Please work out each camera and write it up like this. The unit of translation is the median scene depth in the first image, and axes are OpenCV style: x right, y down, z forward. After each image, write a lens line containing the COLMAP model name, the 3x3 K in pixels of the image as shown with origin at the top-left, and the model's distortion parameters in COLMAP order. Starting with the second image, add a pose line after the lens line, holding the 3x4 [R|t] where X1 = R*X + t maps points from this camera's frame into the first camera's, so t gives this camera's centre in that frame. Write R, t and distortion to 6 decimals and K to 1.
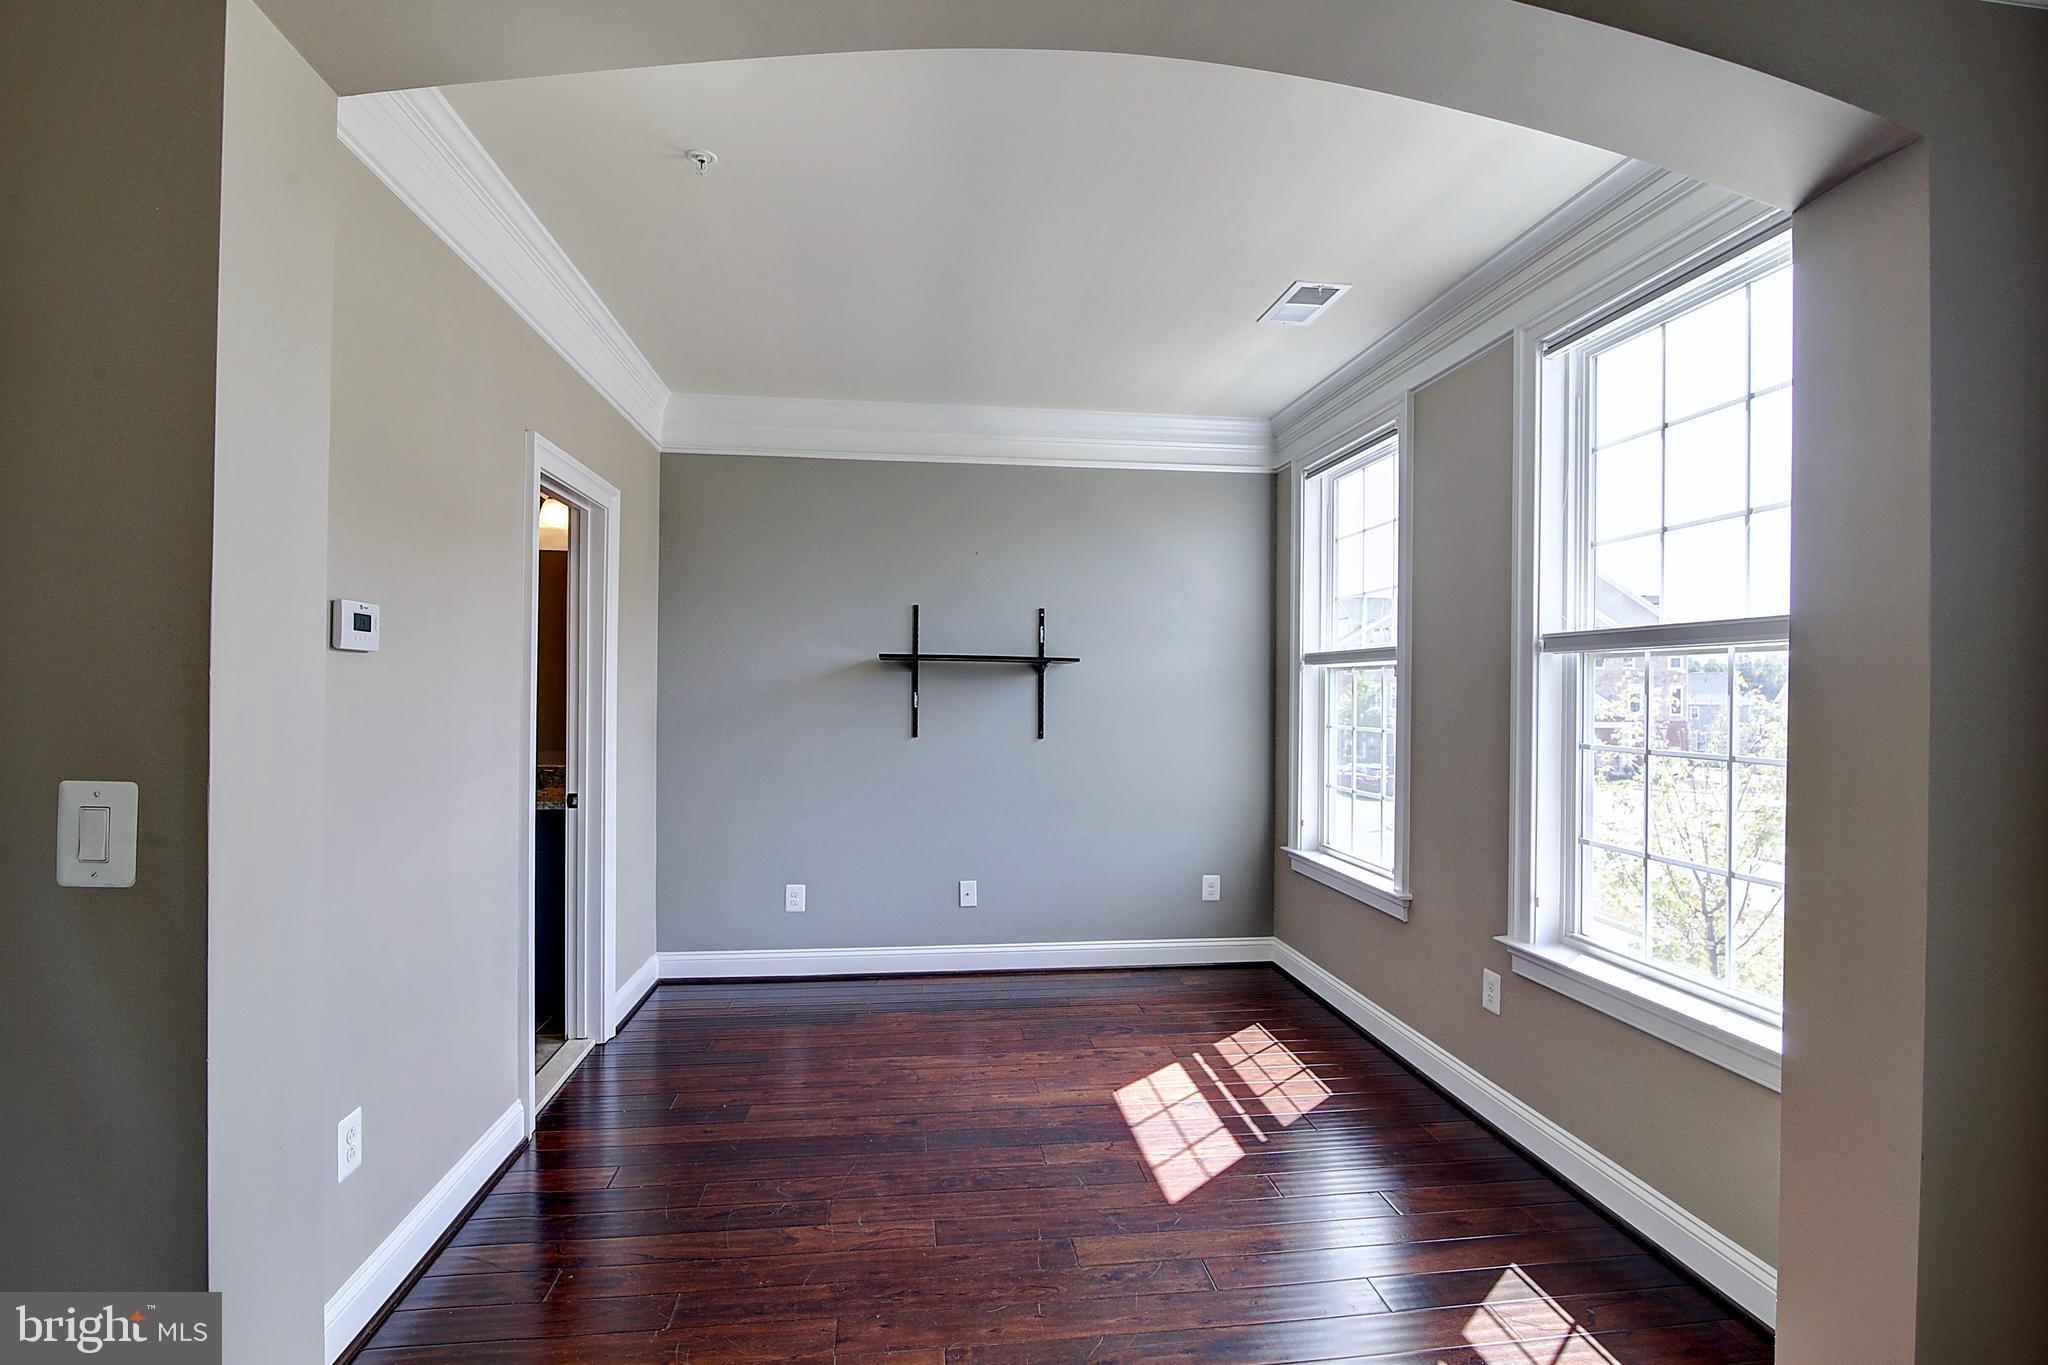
lens RADIAL K [[944.3, 0, 1030.4], [0, 944.3, 684.4], [0, 0, 1]] dist [-0.017402, 0.000270]
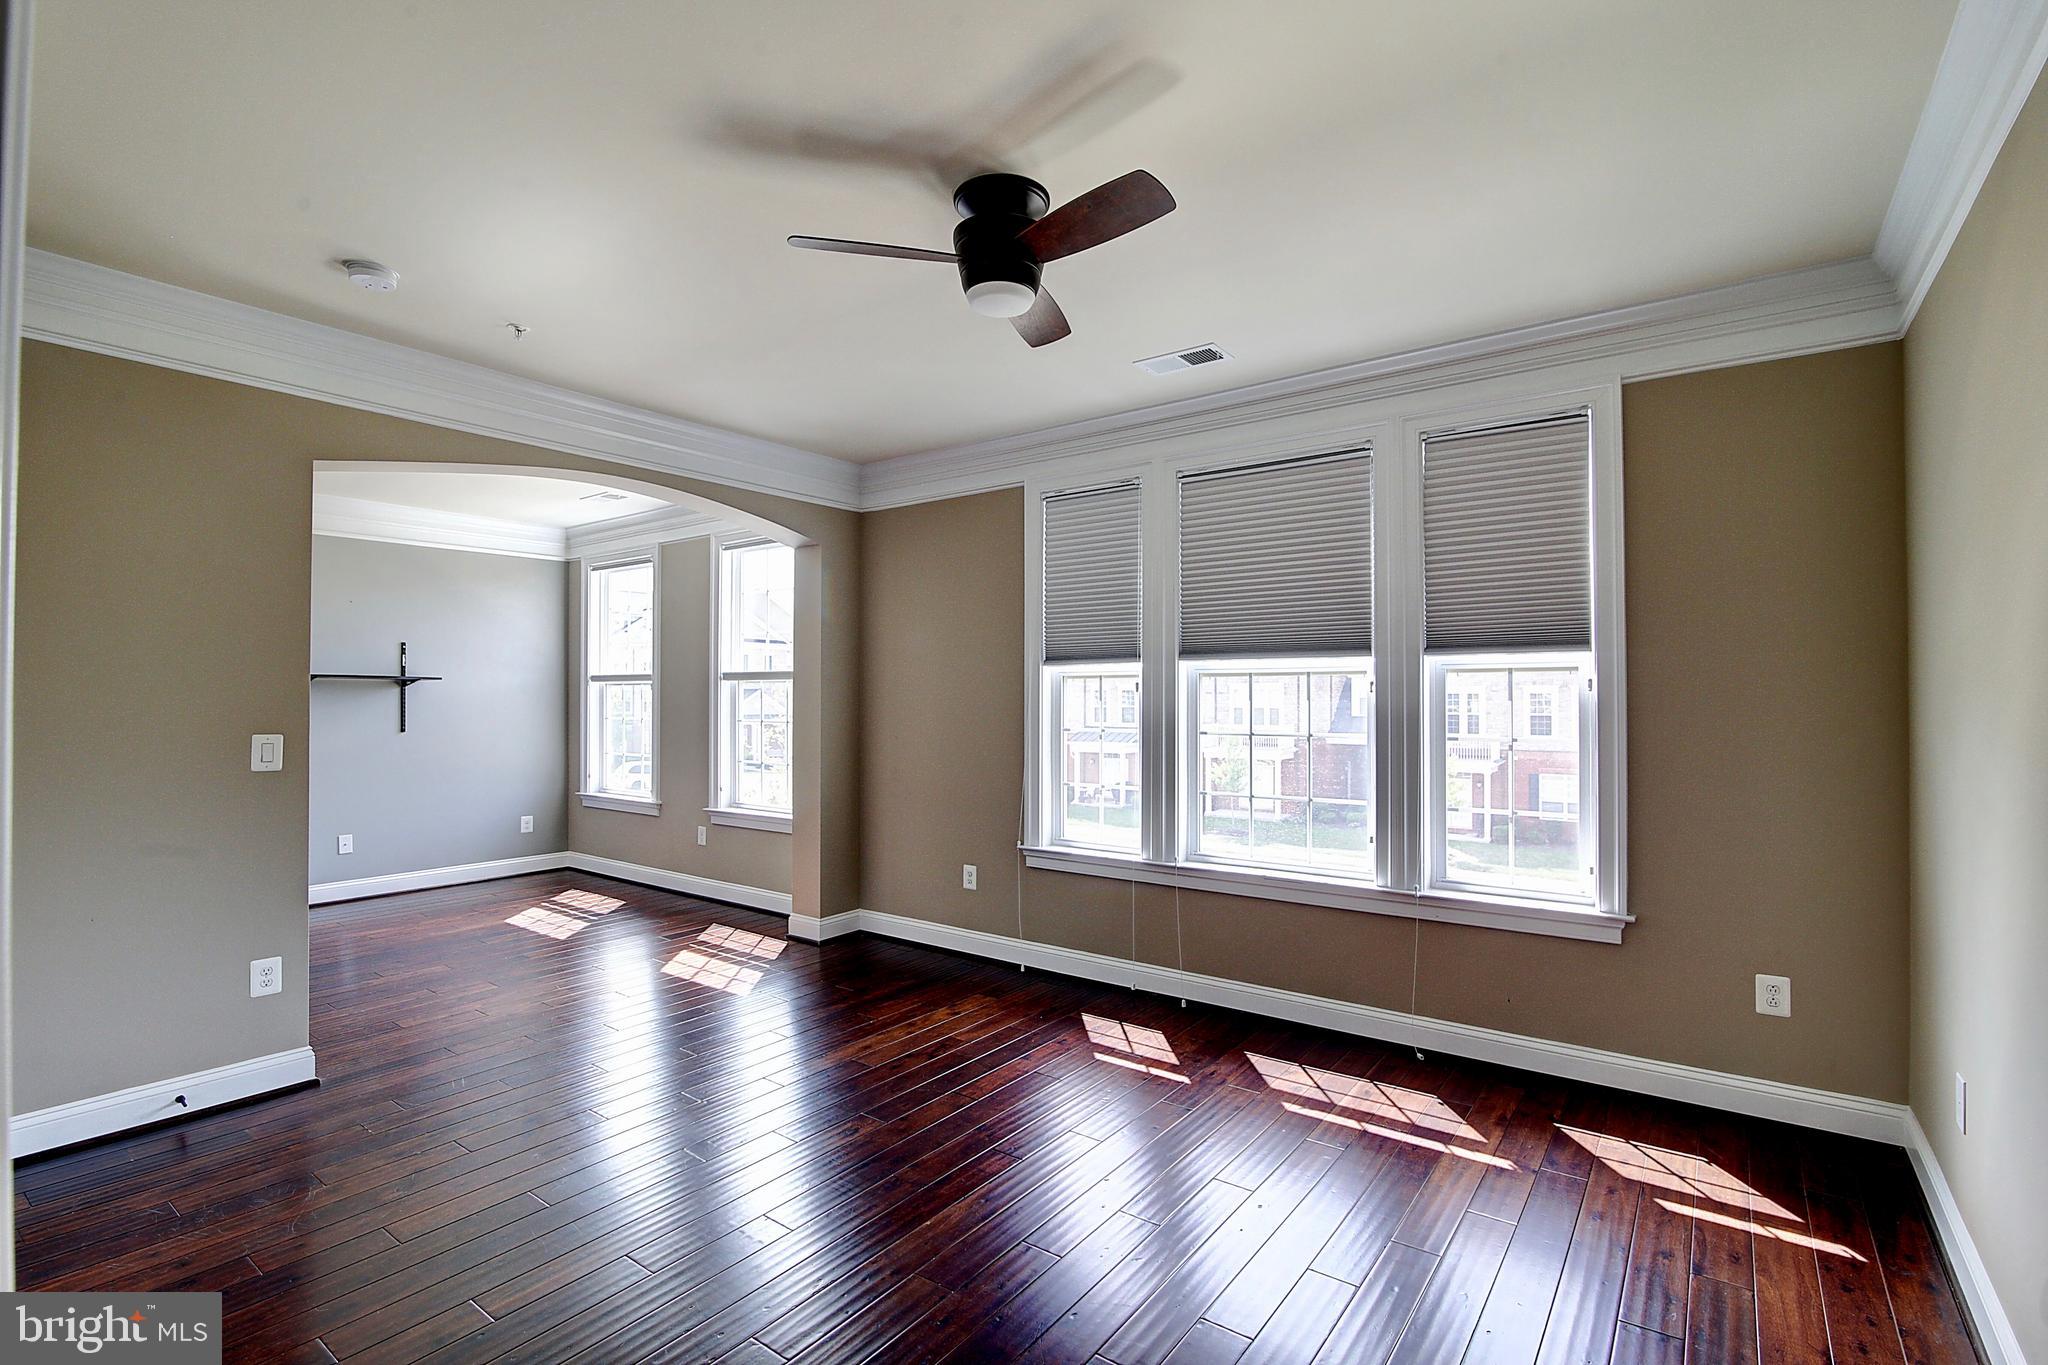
lens RADIAL K [[944.3, 0, 1026.1], [0, 944.3, 685.3], [0, 0, 1]] dist [-0.017402, 0.000270]
pose [[0.687389, -0.002950, 0.726283, -0.414986], [0.005586, 0.999984, -0.001225, -0.008729], [-0.726268, 0.004899, 0.687394, -0.753518]]
